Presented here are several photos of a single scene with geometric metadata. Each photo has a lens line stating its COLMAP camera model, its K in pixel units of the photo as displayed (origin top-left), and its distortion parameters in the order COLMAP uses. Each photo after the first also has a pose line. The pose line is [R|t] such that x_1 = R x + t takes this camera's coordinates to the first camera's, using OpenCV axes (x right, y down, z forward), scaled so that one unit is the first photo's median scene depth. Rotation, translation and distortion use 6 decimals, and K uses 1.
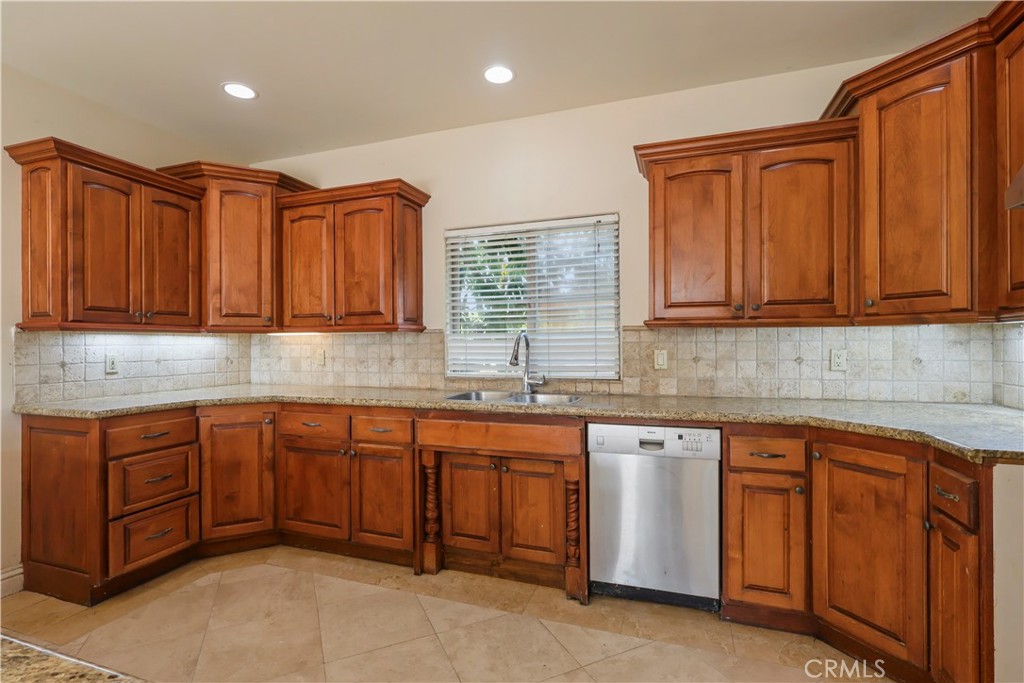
lens RADIAL K [[474.4, 0, 513.4], [0, 474.4, 342.5], [0, 0, 1]] dist [-0.003030, 0.001861]
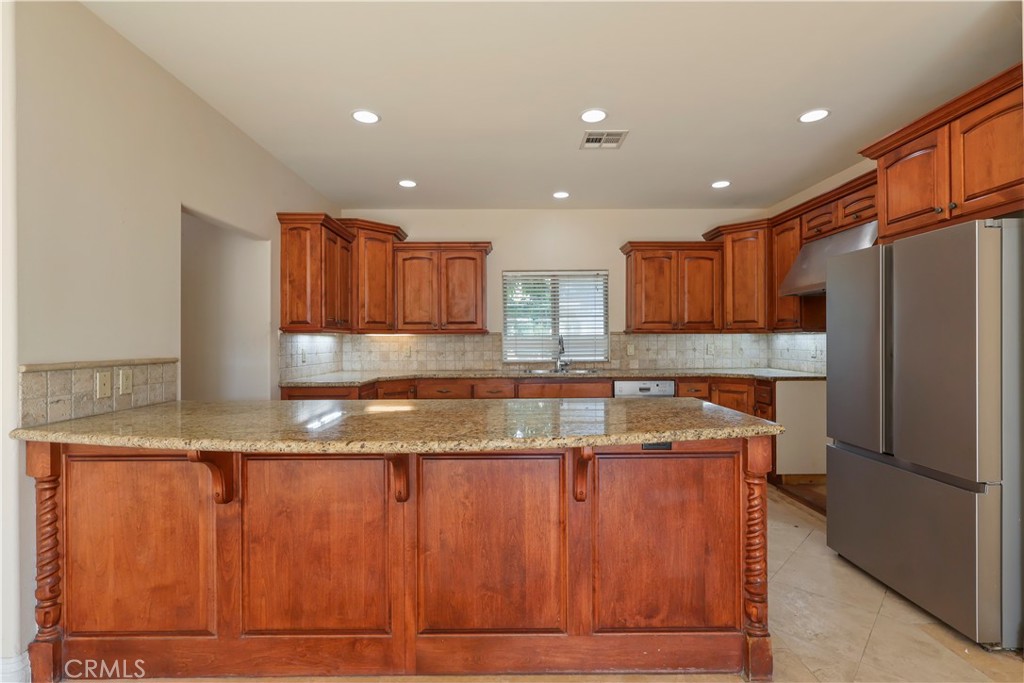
lens RADIAL K [[474.4, 0, 513.5], [0, 474.4, 340.2], [0, 0, 1]] dist [-0.003030, 0.001861]
pose [[0.940373, 0.001691, 0.340141, -0.803901], [-0.000852, 0.999996, -0.002616, 0.002622], [-0.340144, 0.002170, 0.940371, -0.644183]]
